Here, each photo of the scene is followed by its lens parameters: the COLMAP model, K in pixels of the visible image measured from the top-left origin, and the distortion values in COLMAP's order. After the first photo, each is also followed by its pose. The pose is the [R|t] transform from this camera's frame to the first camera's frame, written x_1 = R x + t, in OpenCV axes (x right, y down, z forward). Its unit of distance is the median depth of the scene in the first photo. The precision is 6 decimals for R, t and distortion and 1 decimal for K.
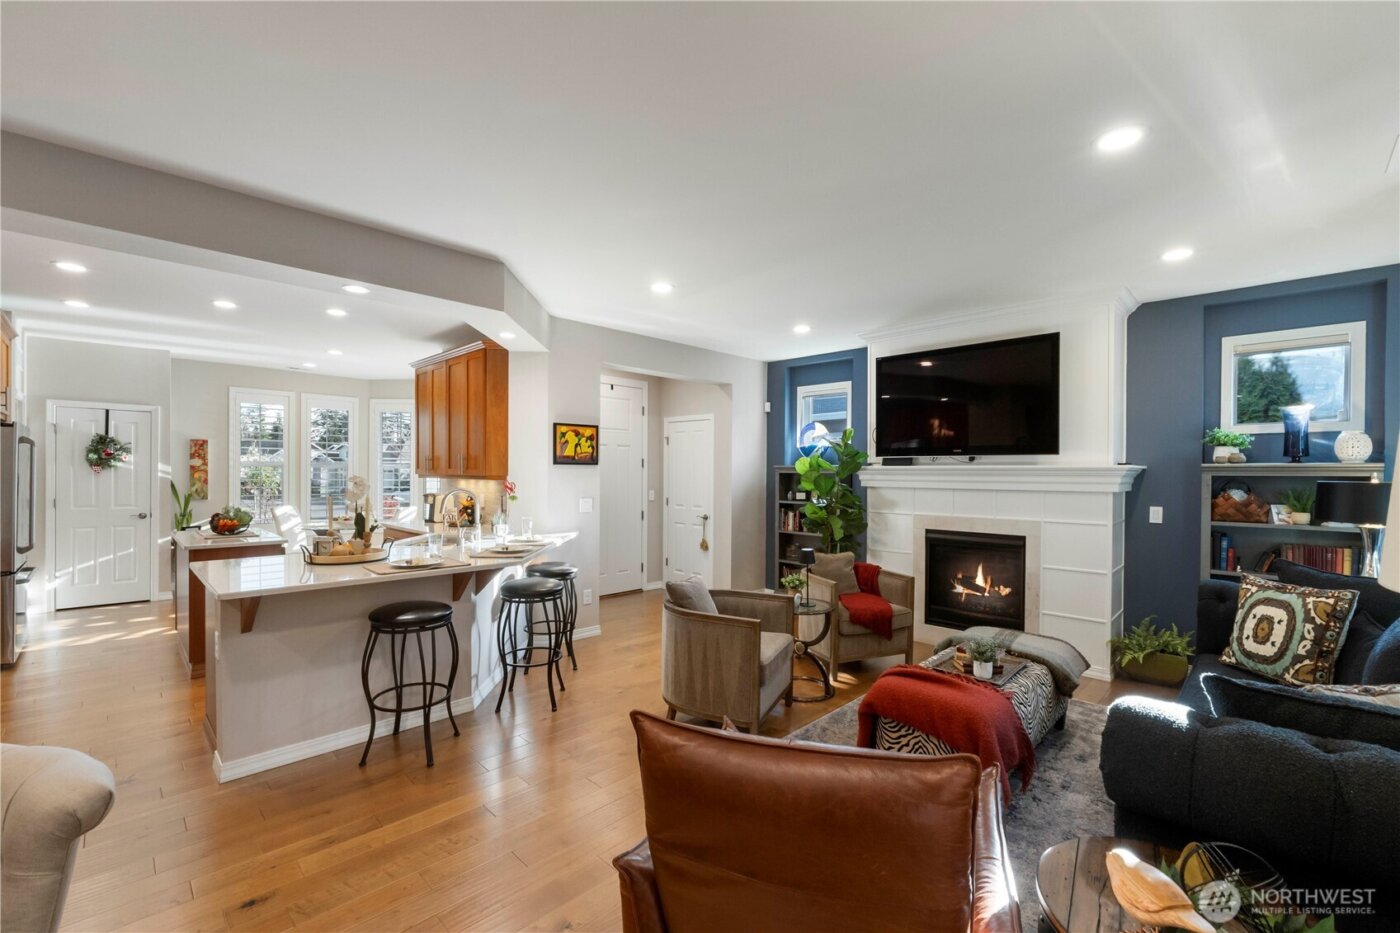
lens RADIAL K [[600.9, 0, 703.4], [0, 600.9, 478.4], [0, 0, 1]] dist [-0.002447, -0.000279]
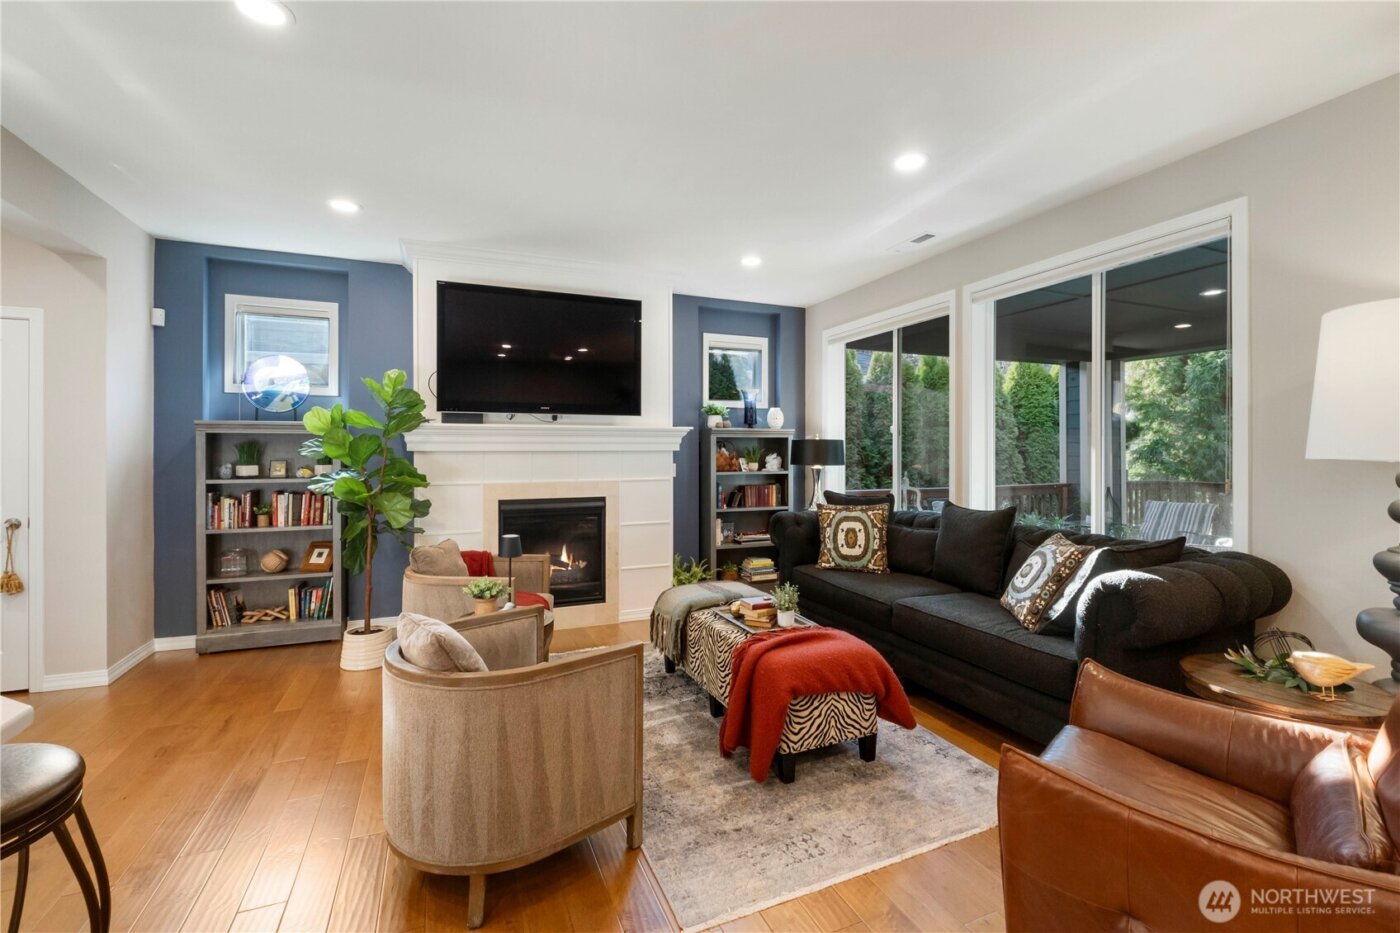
lens RADIAL K [[601.4, 0, 698.5], [0, 601.4, 452.5], [0, 0, 1]] dist [-0.003288, -0.000292]
pose [[0.382136, -0.008115, 0.924070, -0.352086], [0.014136, 0.999896, 0.002935, 0.022793], [-0.923998, 0.011942, 0.382211, 0.499994]]
